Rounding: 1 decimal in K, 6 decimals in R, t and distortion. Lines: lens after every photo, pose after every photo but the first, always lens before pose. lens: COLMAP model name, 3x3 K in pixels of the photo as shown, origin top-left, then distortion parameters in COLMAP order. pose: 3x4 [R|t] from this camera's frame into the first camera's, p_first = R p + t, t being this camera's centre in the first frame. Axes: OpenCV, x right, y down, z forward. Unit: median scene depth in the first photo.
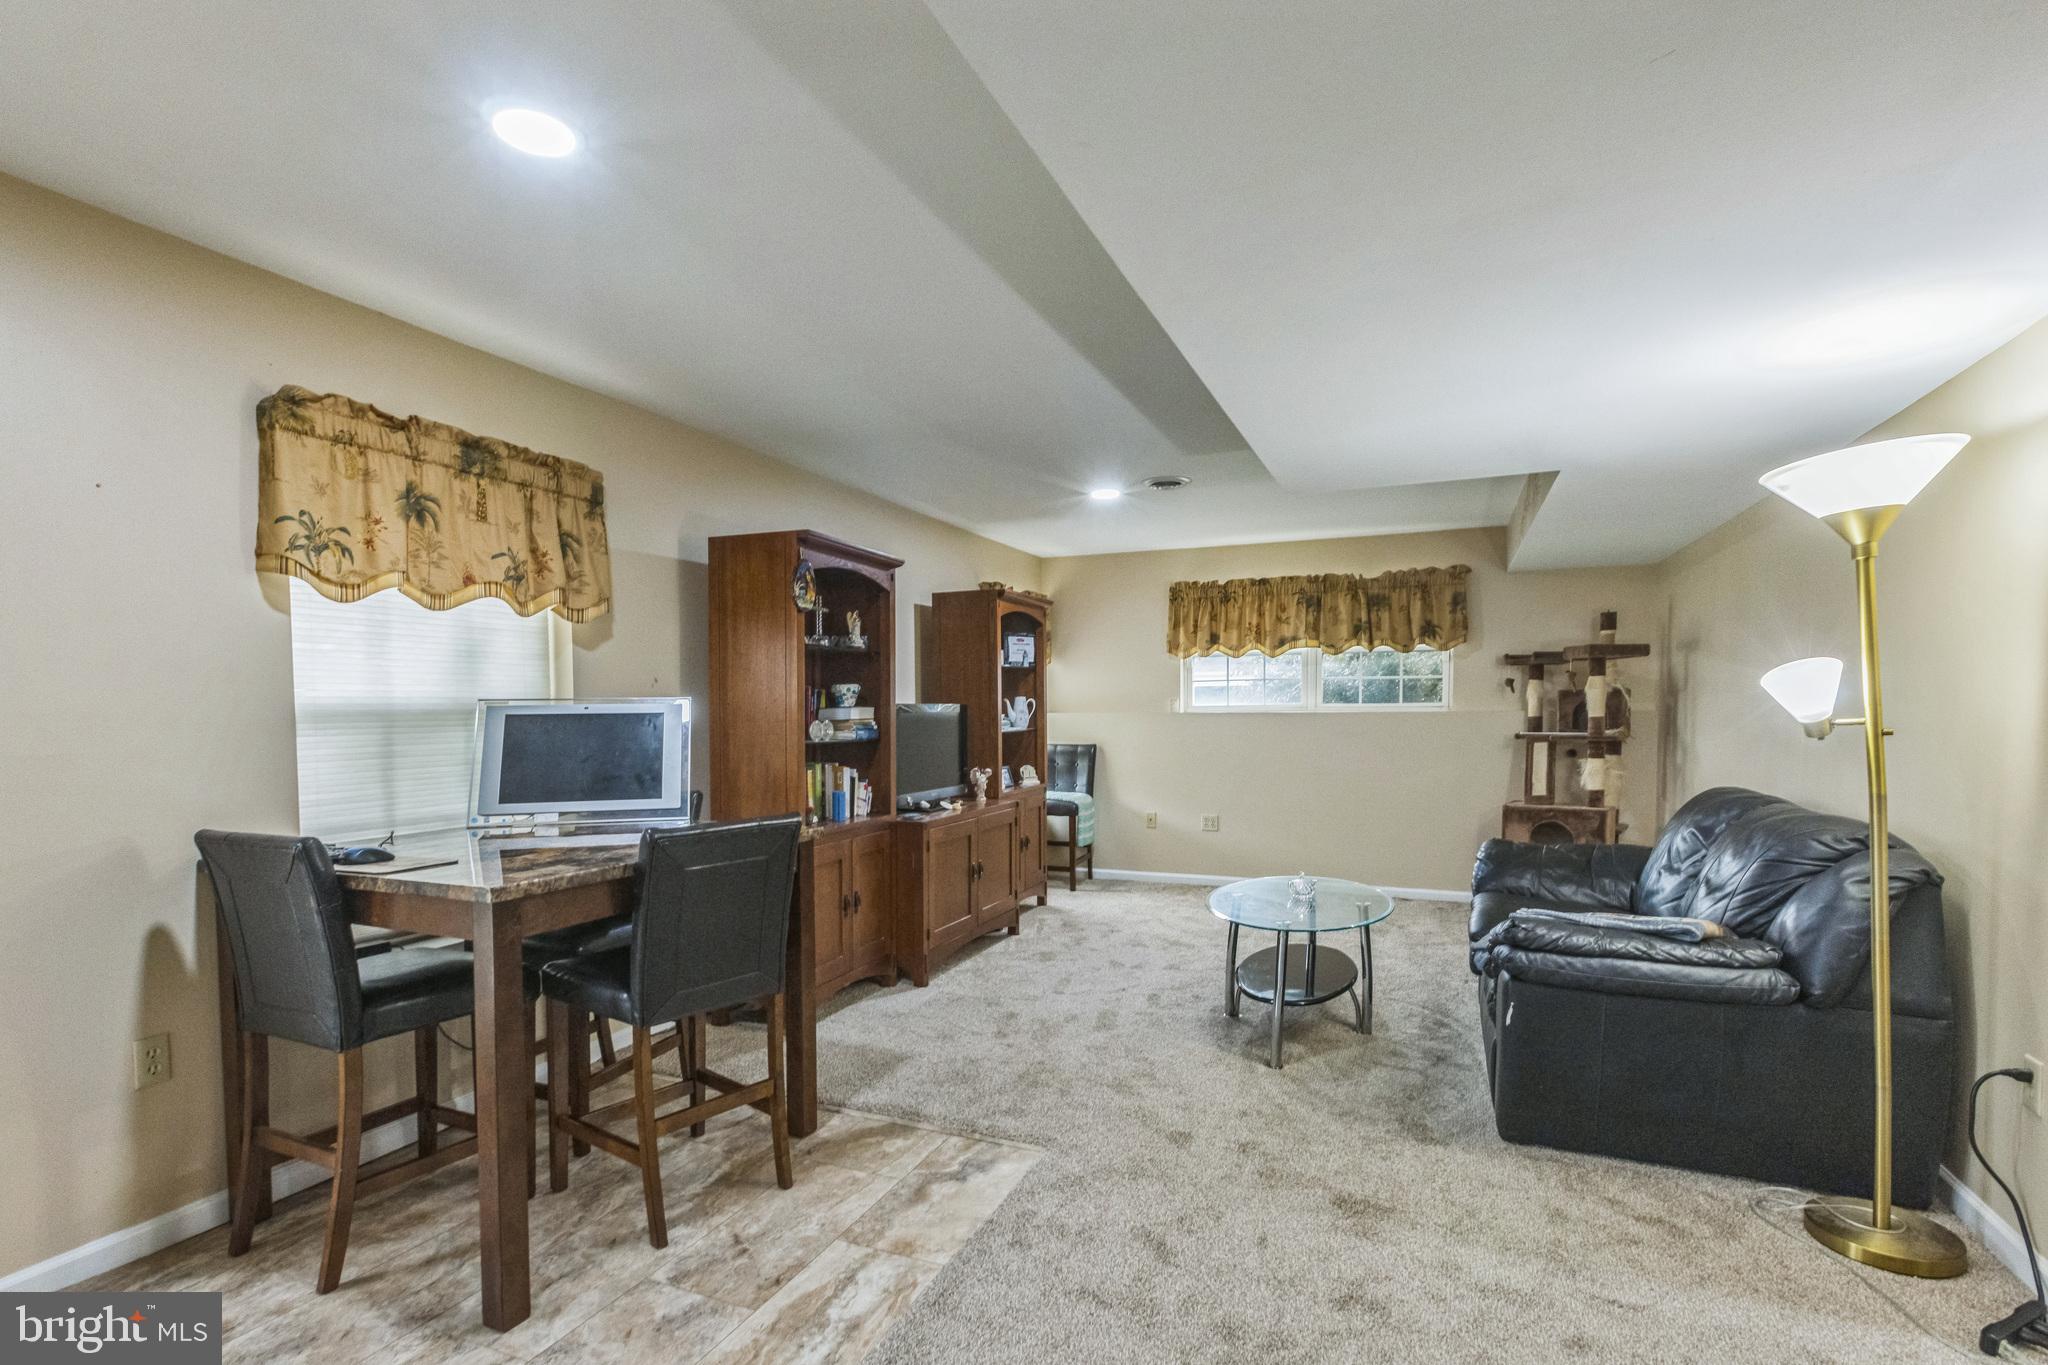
lens RADIAL K [[952.2, 0, 1026.0], [0, 952.2, 750.1], [0, 0, 1]] dist [0.000230, -0.000160]
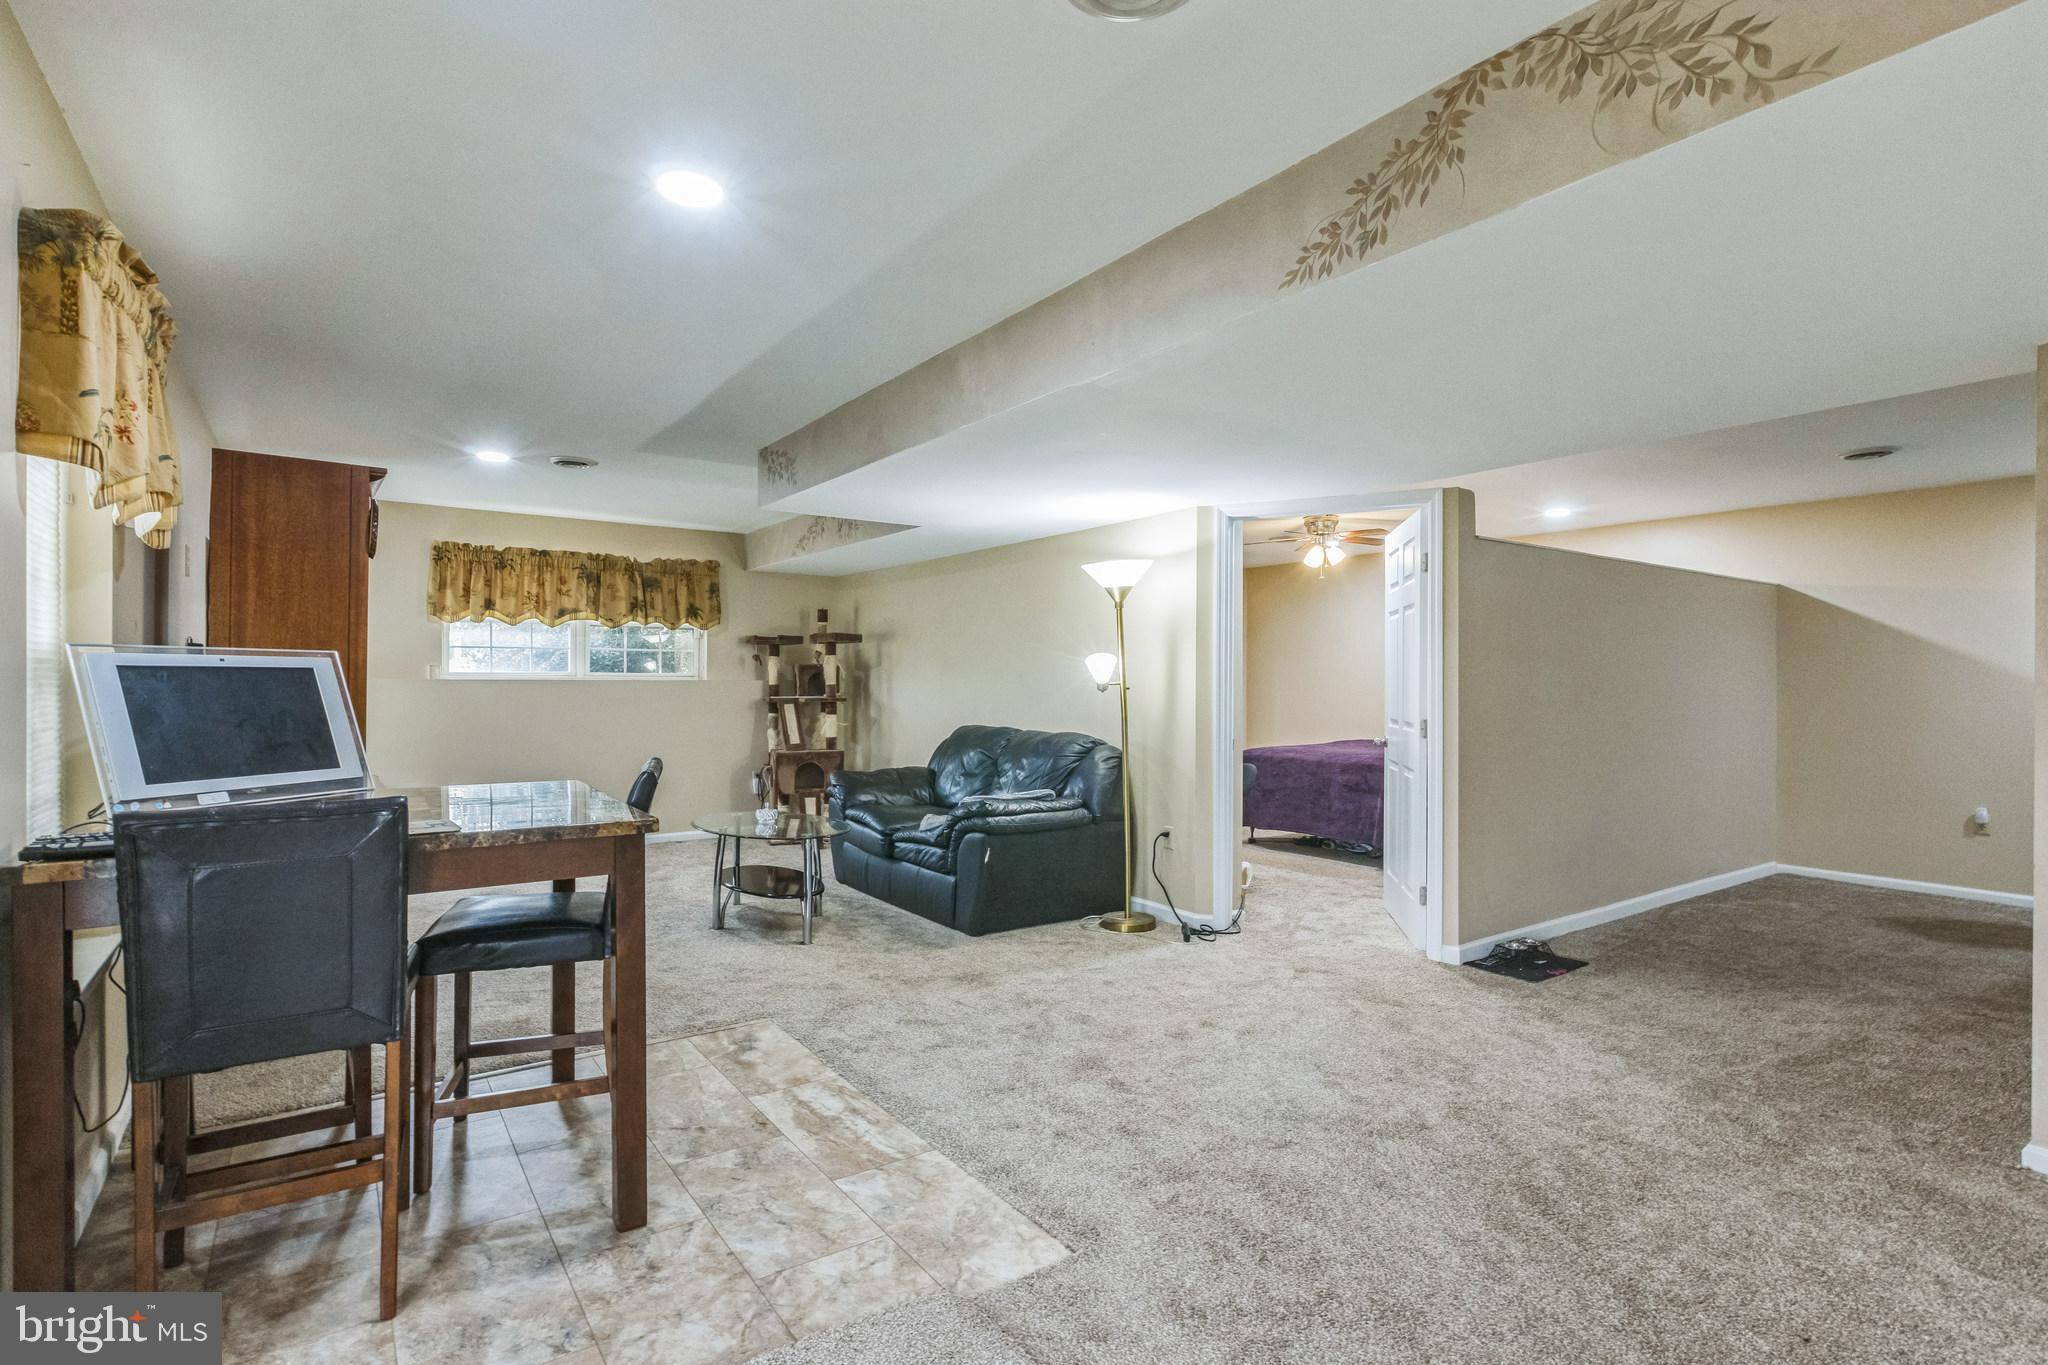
lens RADIAL K [[990.9, 0, 1024.0], [0, 990.9, 682.5], [0, 0, 1]] dist [-0.002158, 0.000527]
pose [[0.527775, 0.007692, 0.849349, -0.417778], [0.029954, 0.999168, -0.027662, 0.008857], [-0.848856, 0.040041, 0.527106, -0.000188]]
